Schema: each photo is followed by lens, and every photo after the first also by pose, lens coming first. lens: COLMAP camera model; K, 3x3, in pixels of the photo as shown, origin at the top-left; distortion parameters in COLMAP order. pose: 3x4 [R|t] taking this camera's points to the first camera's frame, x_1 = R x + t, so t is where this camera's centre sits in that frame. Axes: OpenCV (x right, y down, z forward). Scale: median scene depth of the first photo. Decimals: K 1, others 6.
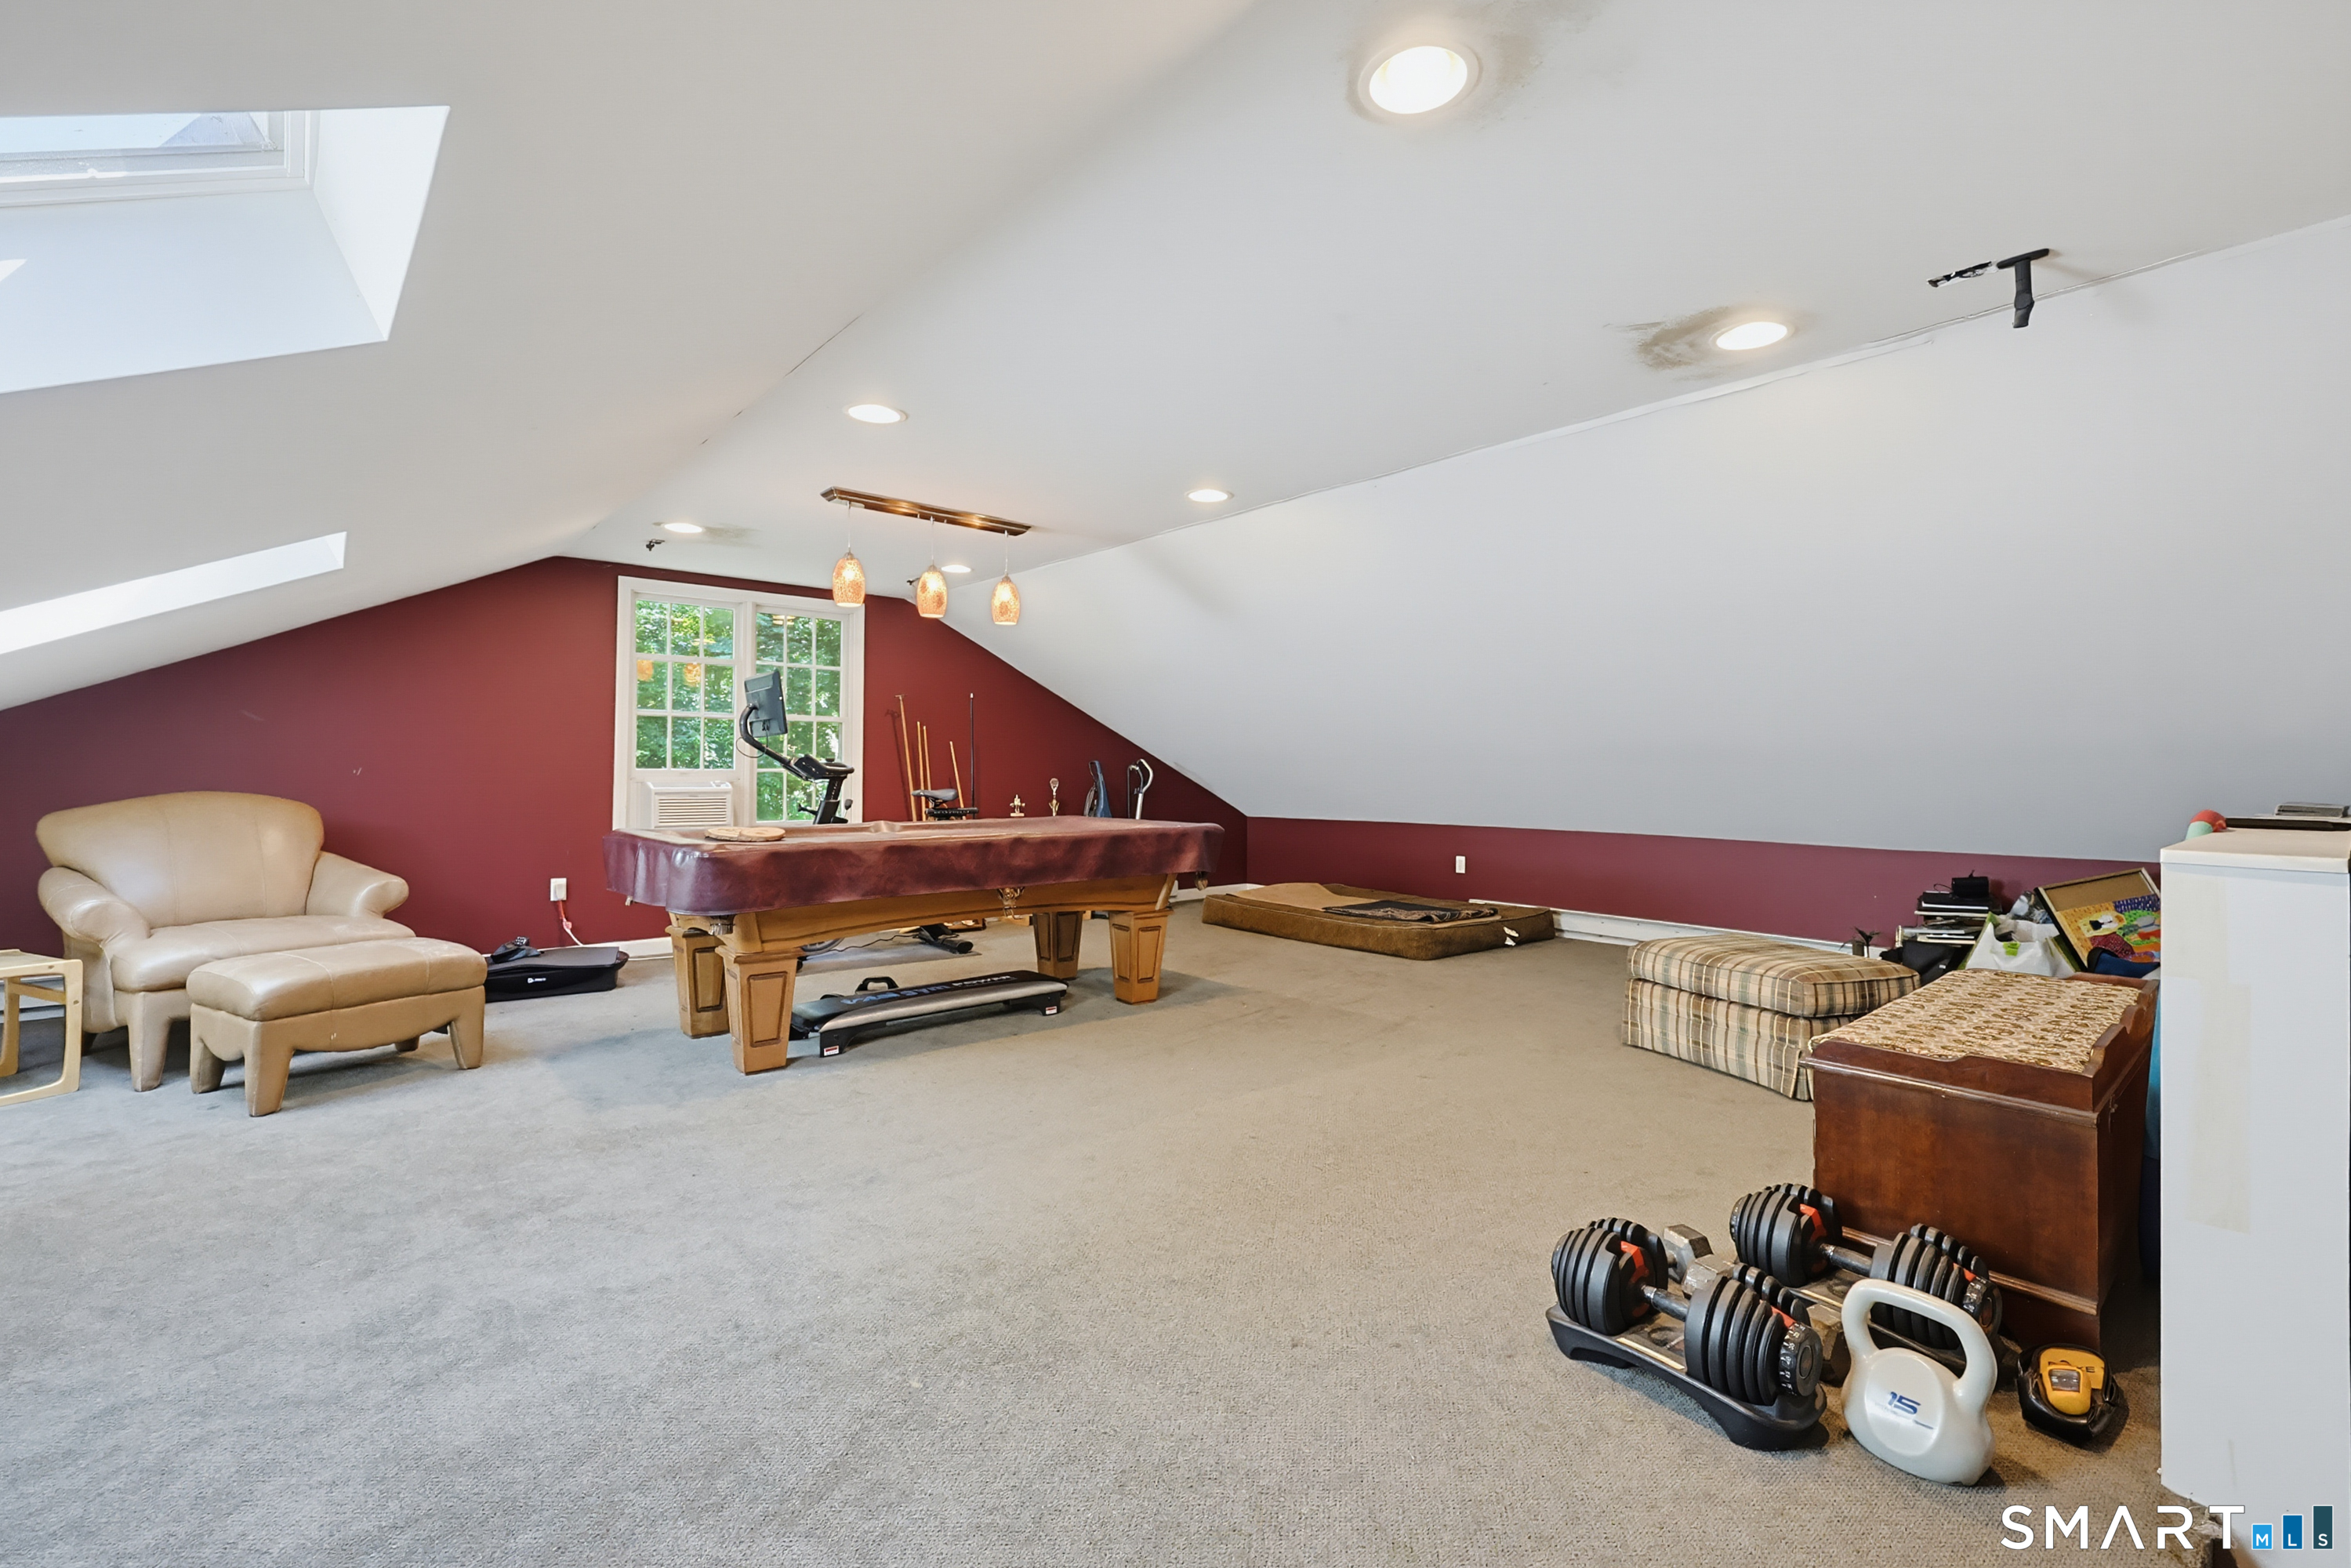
lens RADIAL K [[1018.6, 0, 1186.3], [0, 1018.6, 772.1], [0, 0, 1]] dist [-0.000947, -0.000320]
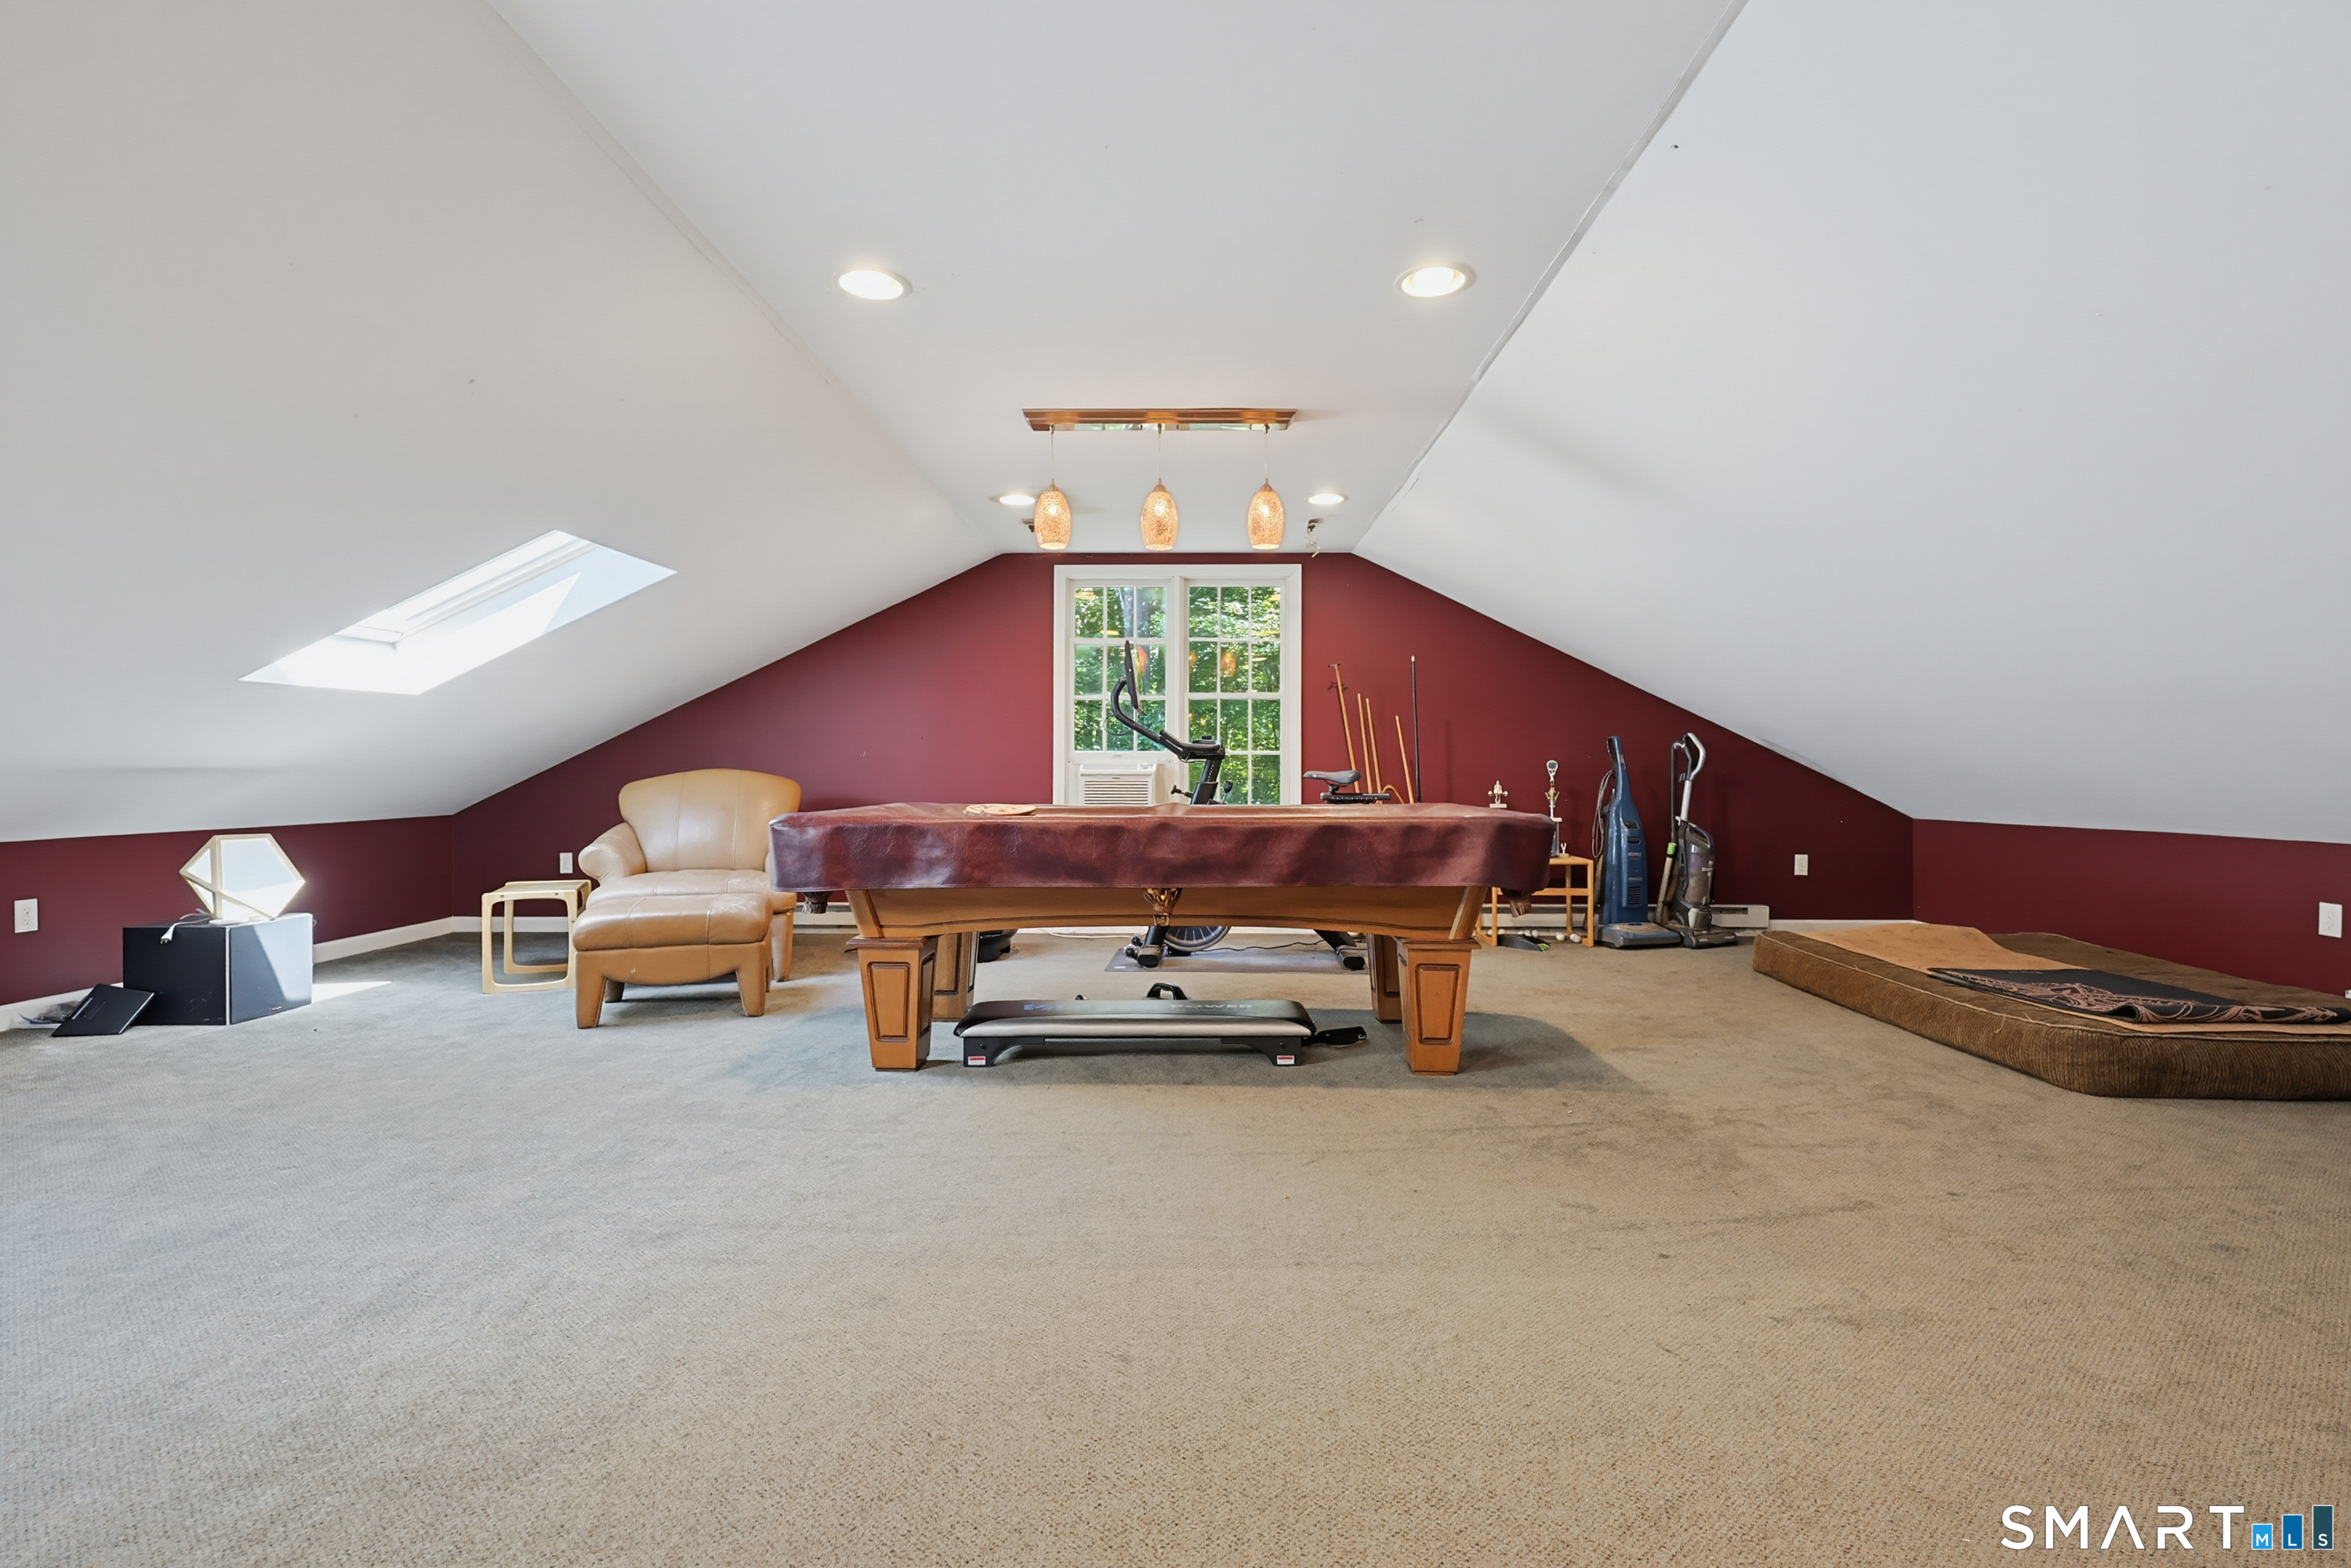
lens RADIAL K [[1018.6, 0, 1175.3], [0, 1018.6, 789.1], [0, 0, 1]] dist [-0.000947, -0.000320]
pose [[0.748798, 0.006963, -0.662761, 0.258081], [0.004232, 0.999874, 0.015286, 0.022677], [0.662785, -0.014251, 0.748675, 0.346627]]
